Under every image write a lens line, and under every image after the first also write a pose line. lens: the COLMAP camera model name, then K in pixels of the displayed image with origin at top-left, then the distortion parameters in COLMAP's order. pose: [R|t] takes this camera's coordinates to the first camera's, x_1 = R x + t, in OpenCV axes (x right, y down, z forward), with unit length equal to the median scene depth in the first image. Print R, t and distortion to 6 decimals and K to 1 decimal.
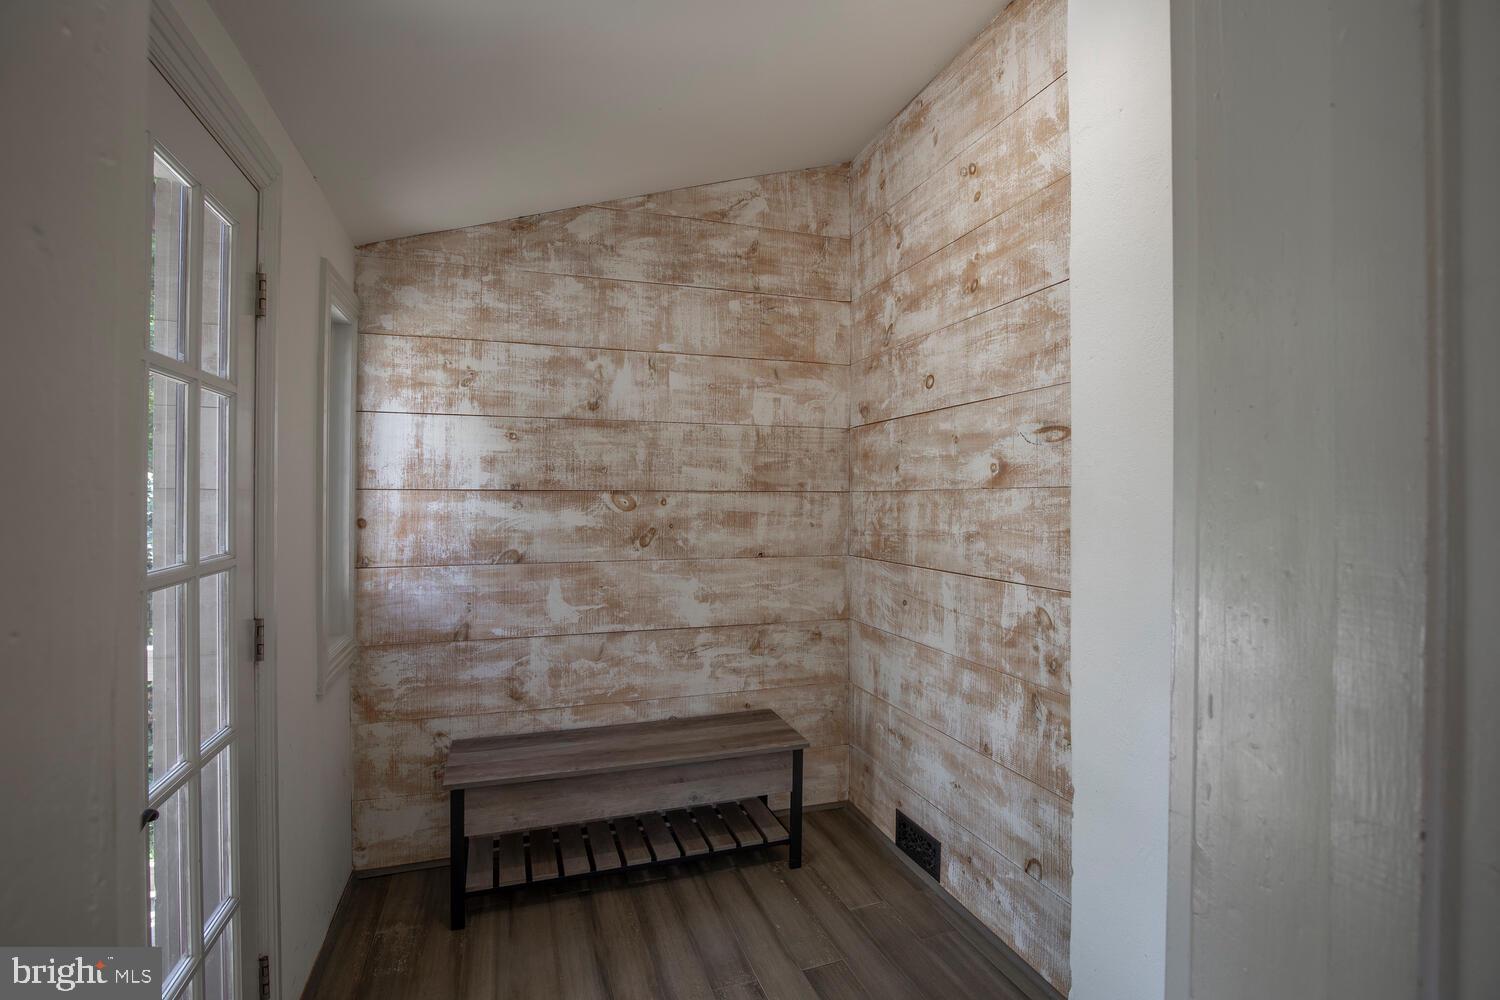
lens RADIAL K [[701.5, 0, 755.4], [0, 701.5, 493.6], [0, 0, 1]] dist [-0.035294, 0.006170]
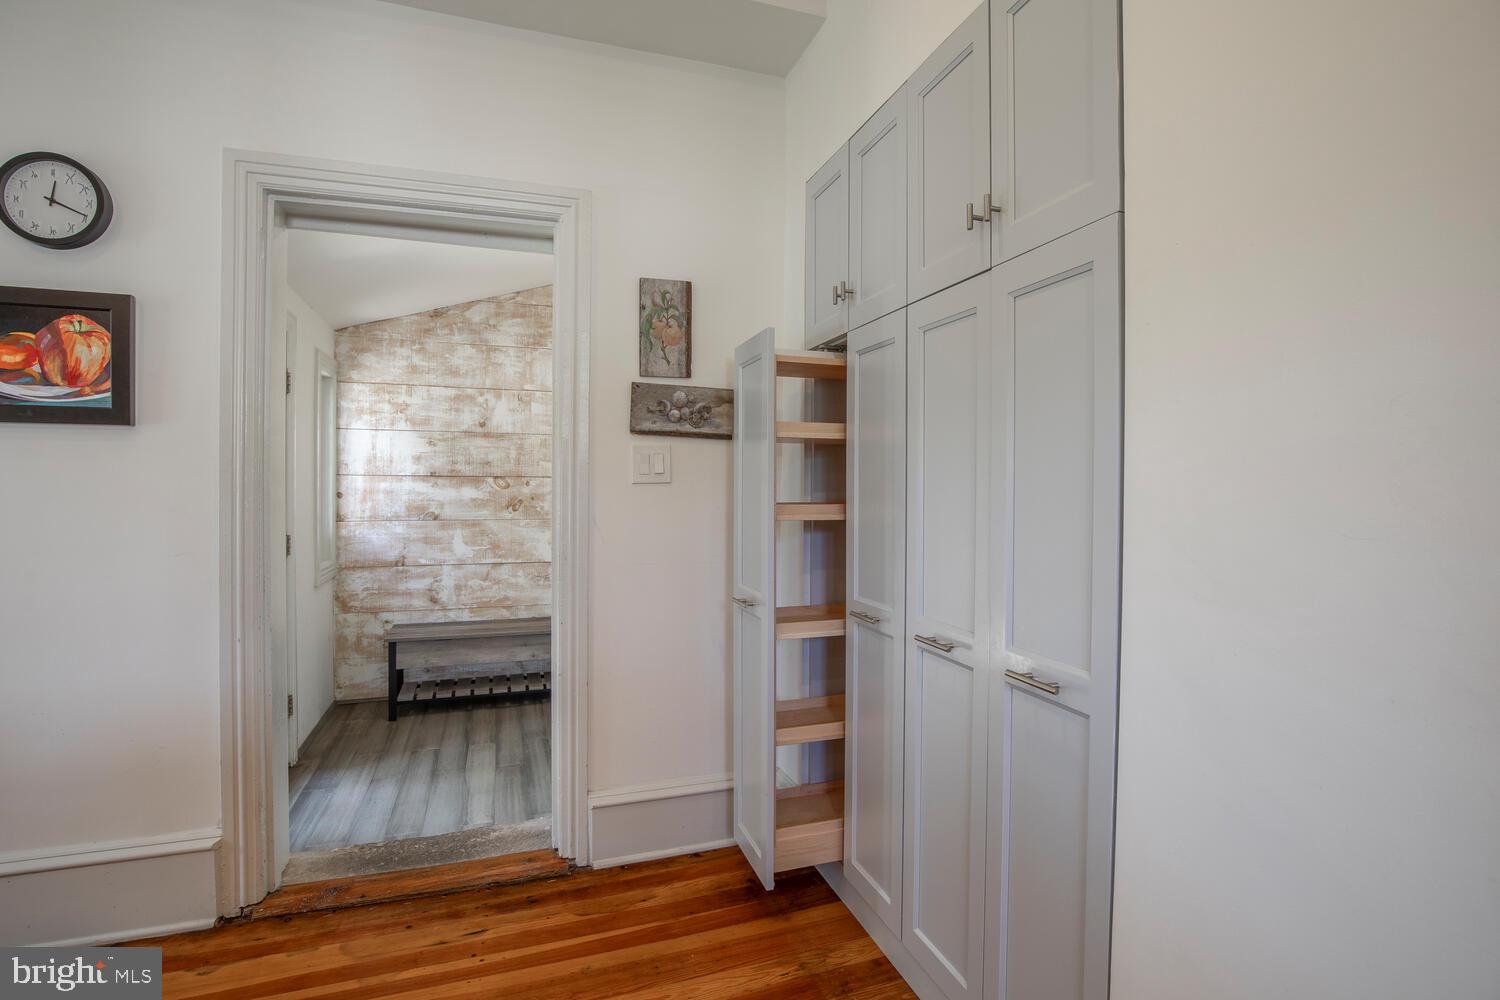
lens RADIAL K [[701.5, 0, 751.0], [0, 701.5, 492.1], [0, 0, 1]] dist [-0.035294, 0.006170]
pose [[0.999974, 0.003827, 0.006155, 0.402063], [-0.003924, 0.999869, 0.015722, 0.004762], [-0.006094, -0.015746, 0.999857, -0.658158]]
